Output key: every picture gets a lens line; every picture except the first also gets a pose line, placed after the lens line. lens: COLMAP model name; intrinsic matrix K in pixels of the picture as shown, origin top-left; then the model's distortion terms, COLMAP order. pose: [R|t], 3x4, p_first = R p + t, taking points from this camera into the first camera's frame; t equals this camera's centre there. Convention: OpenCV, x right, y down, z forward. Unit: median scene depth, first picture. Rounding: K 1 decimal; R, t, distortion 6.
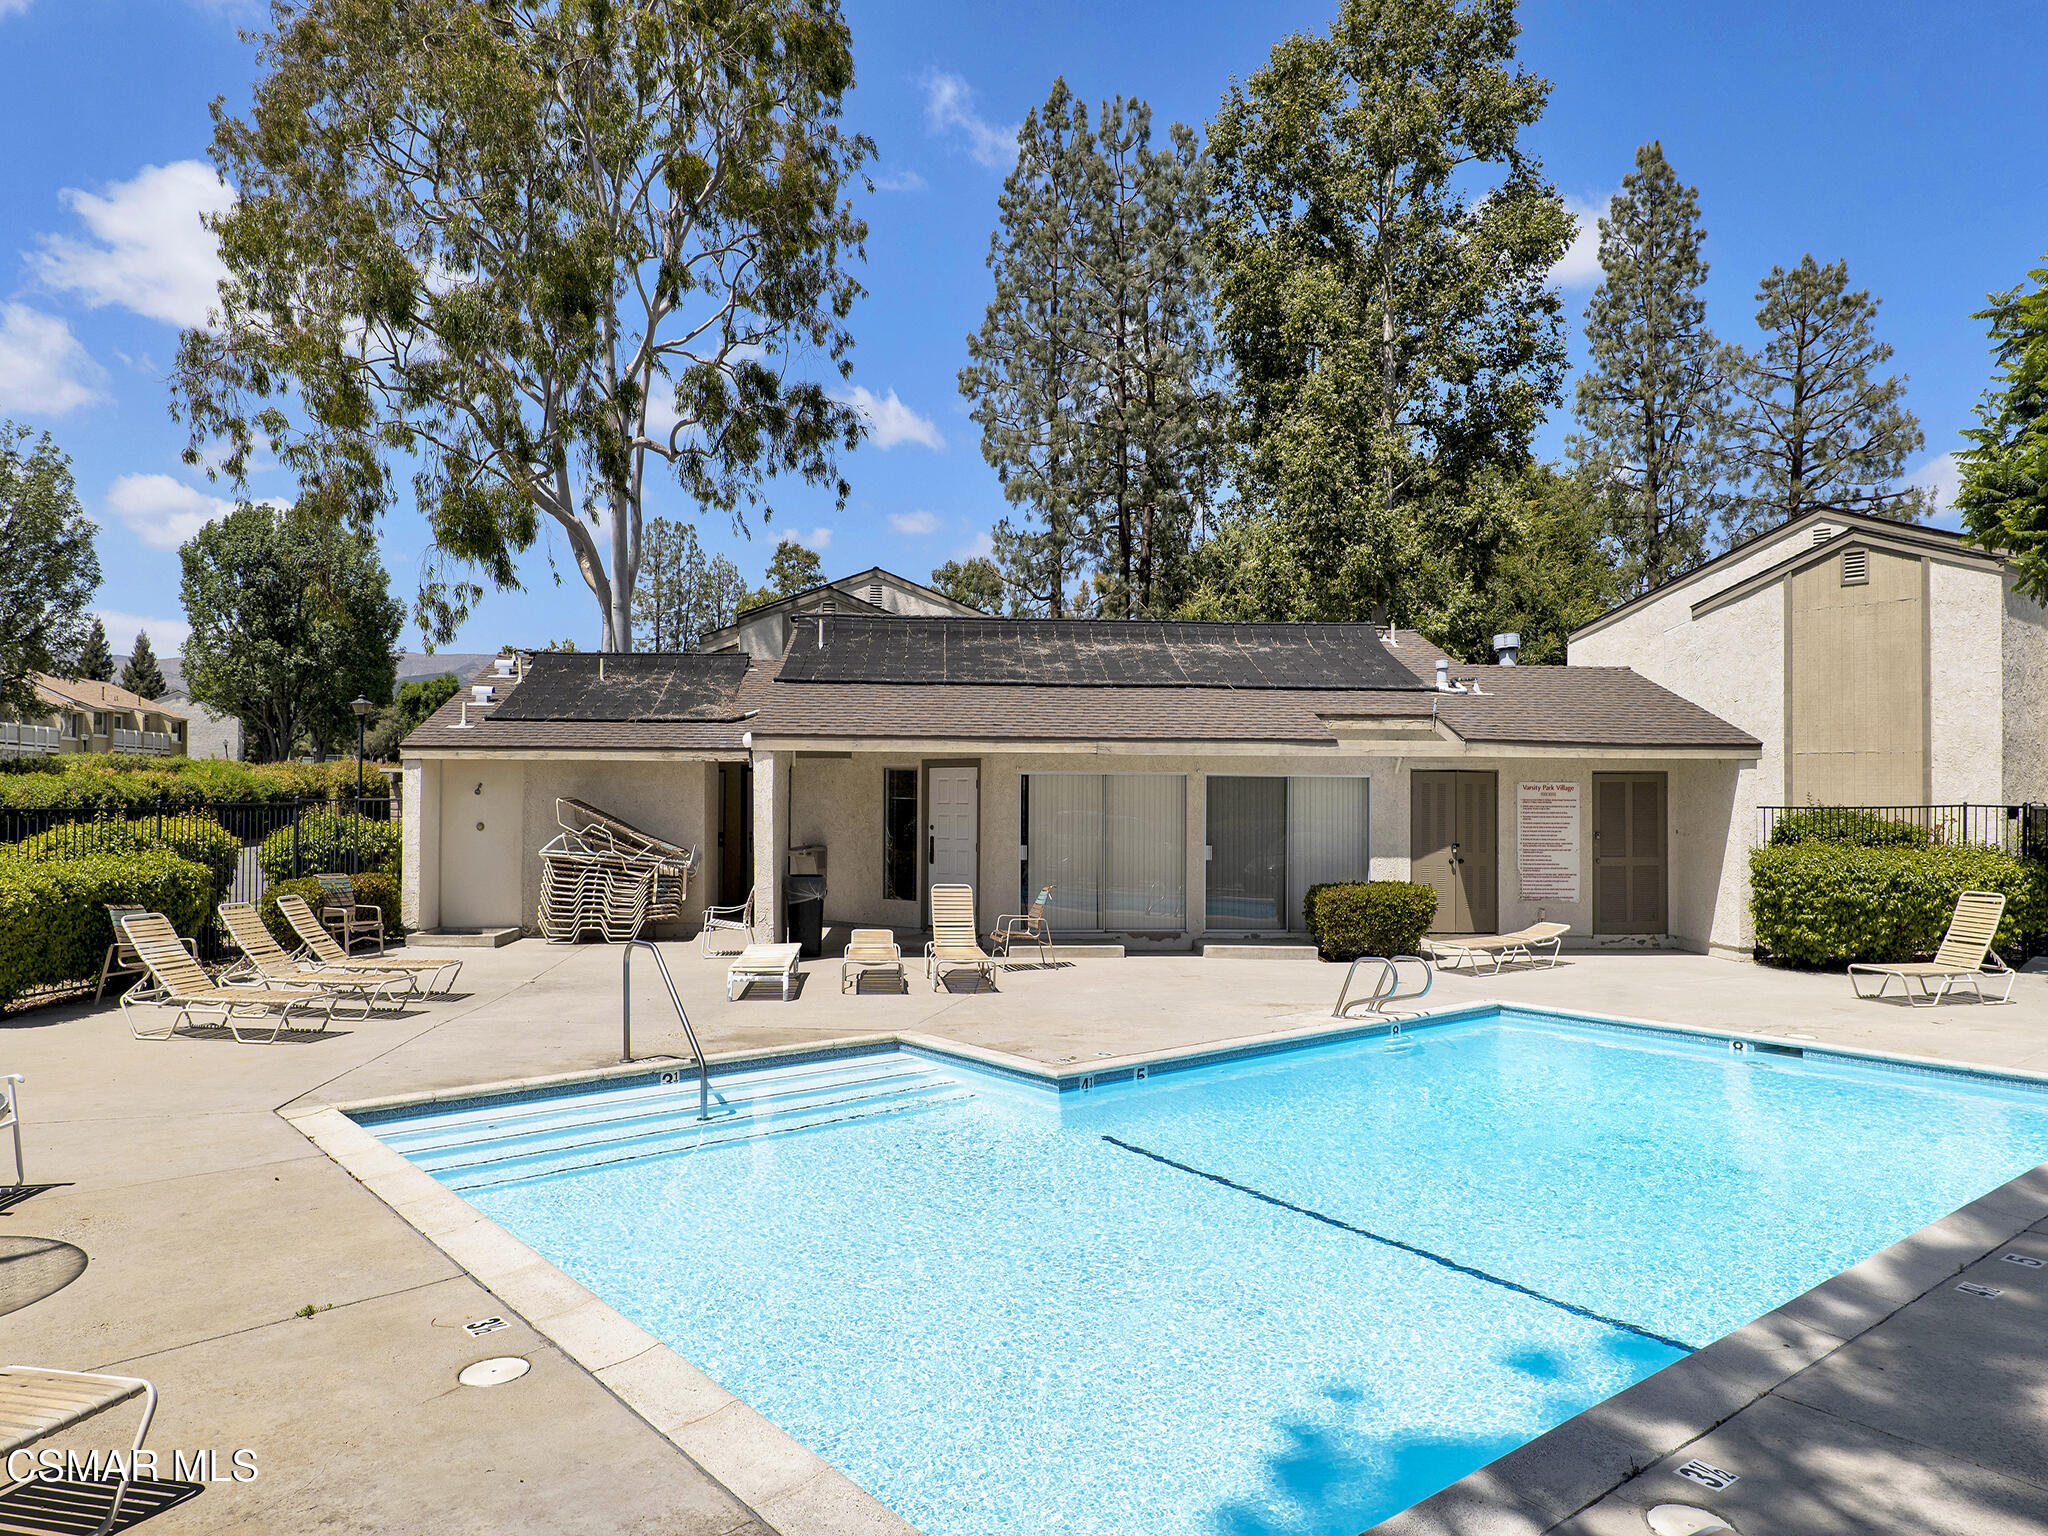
lens RADIAL K [[1417.2, 0, 1024.0], [0, 1417.2, 768.0], [0, 0, 1]] dist [0.006817, 0.003631]
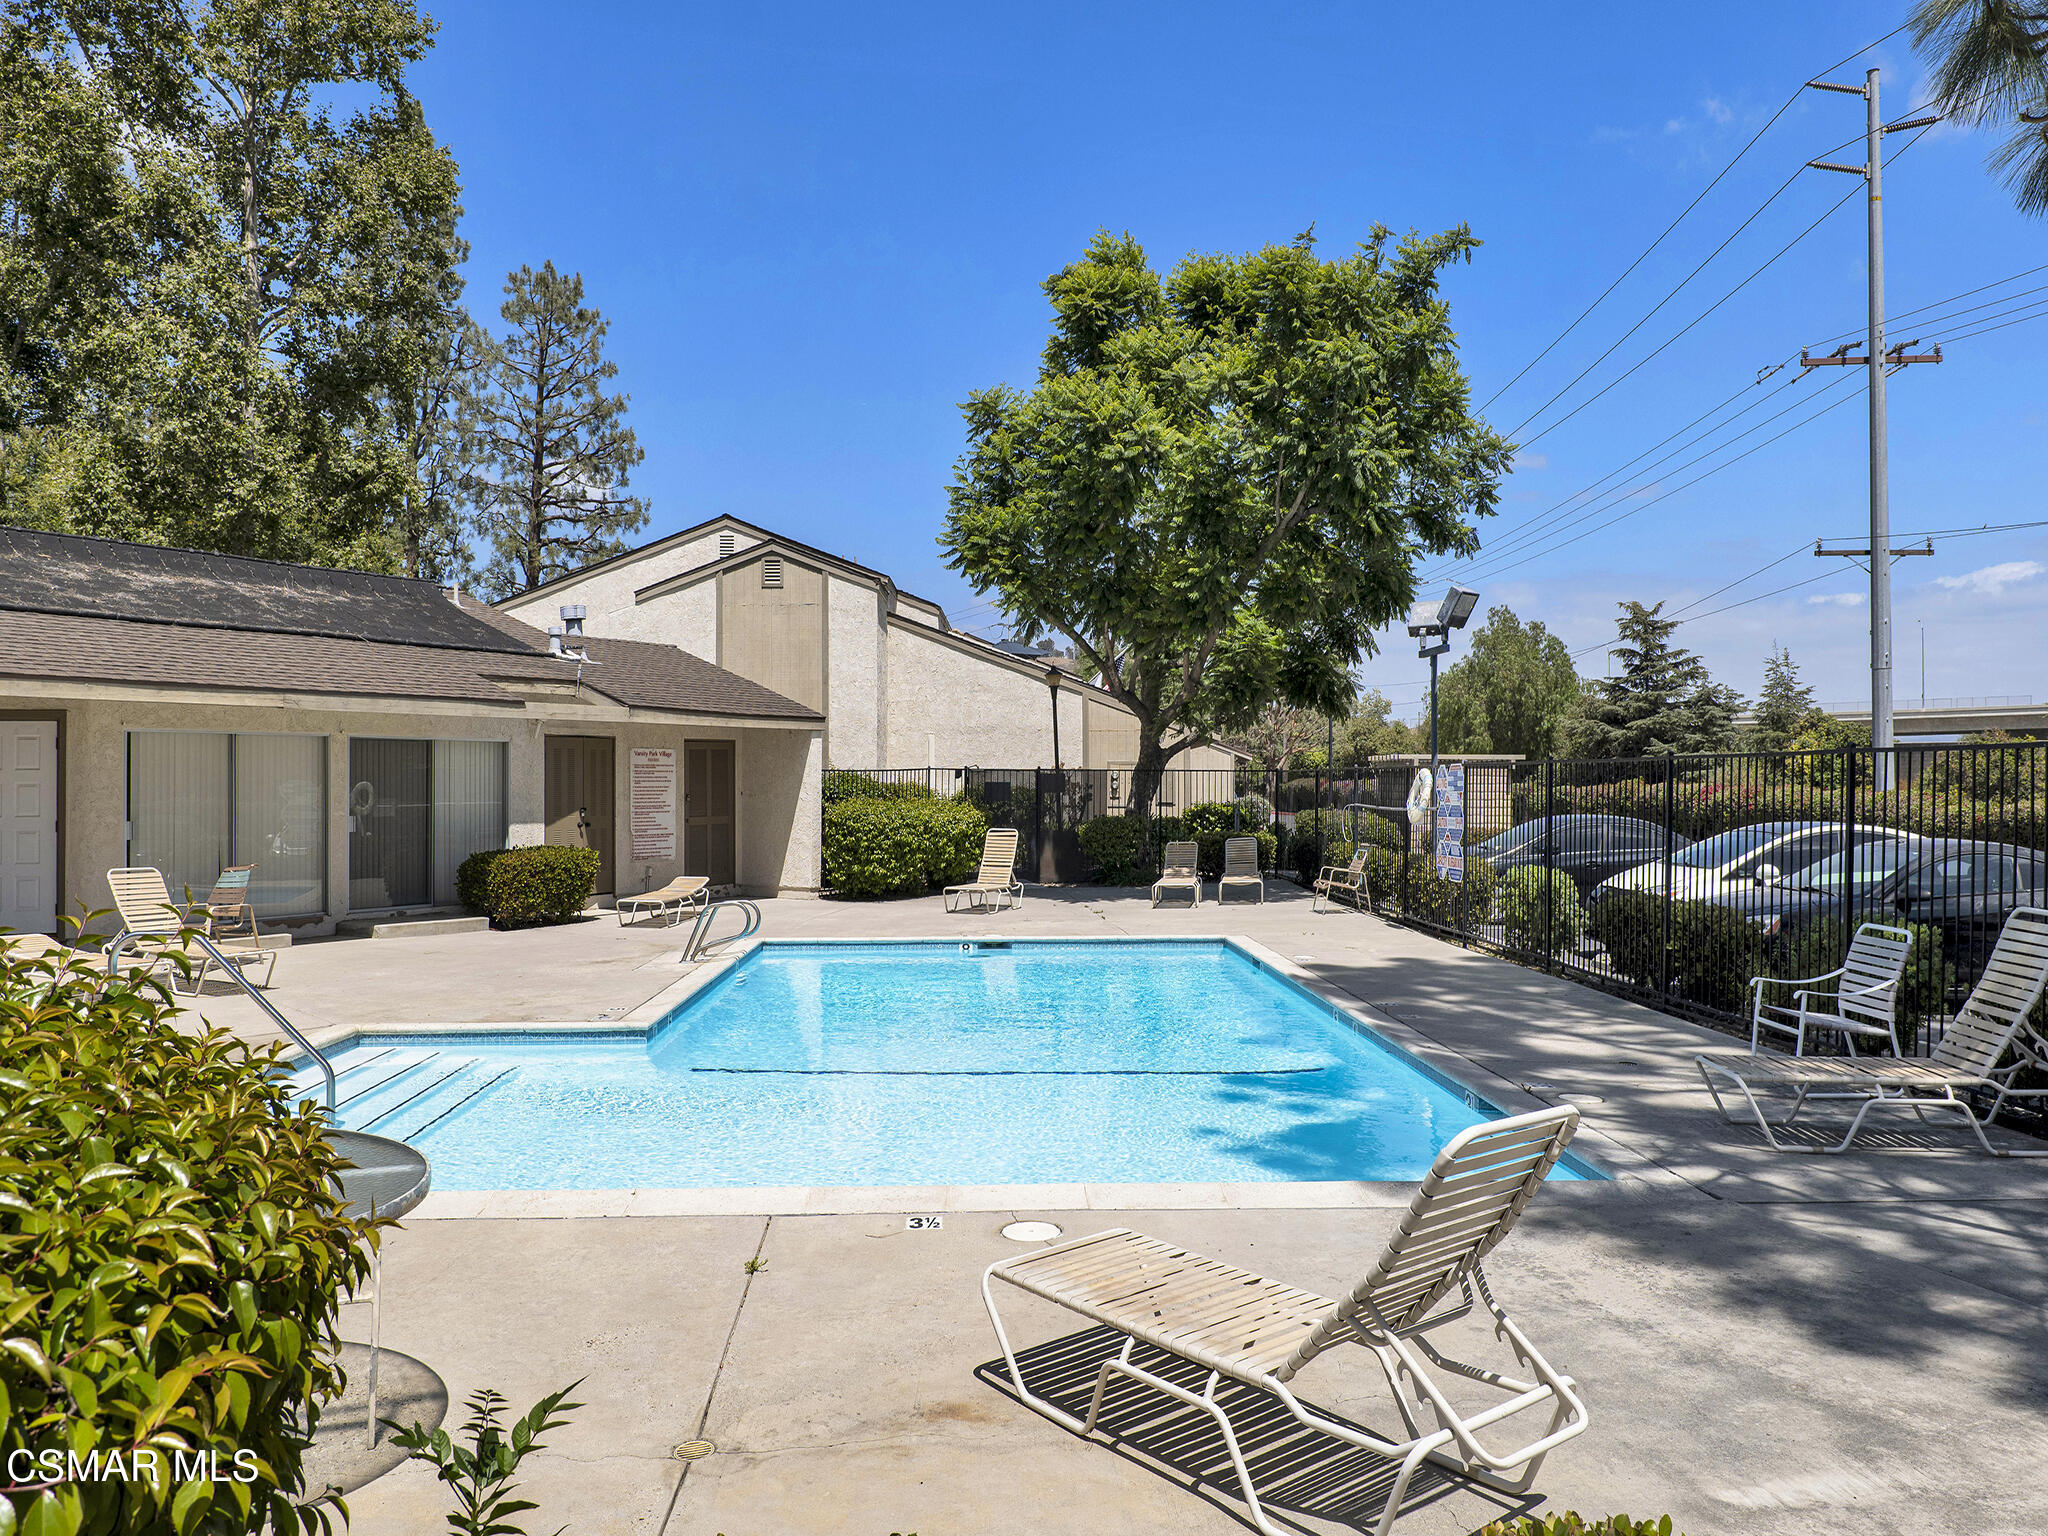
lens RADIAL K [[1524.9, 0, 1024.0], [0, 1524.9, 768.0], [0, 0, 1]] dist [0.047110, 0.001076]
pose [[0.596223, -0.000241, 0.802819, -0.390306], [-0.006450, 0.999966, 0.005091, 0.017017], [-0.802793, -0.008214, 0.596202, 0.087294]]
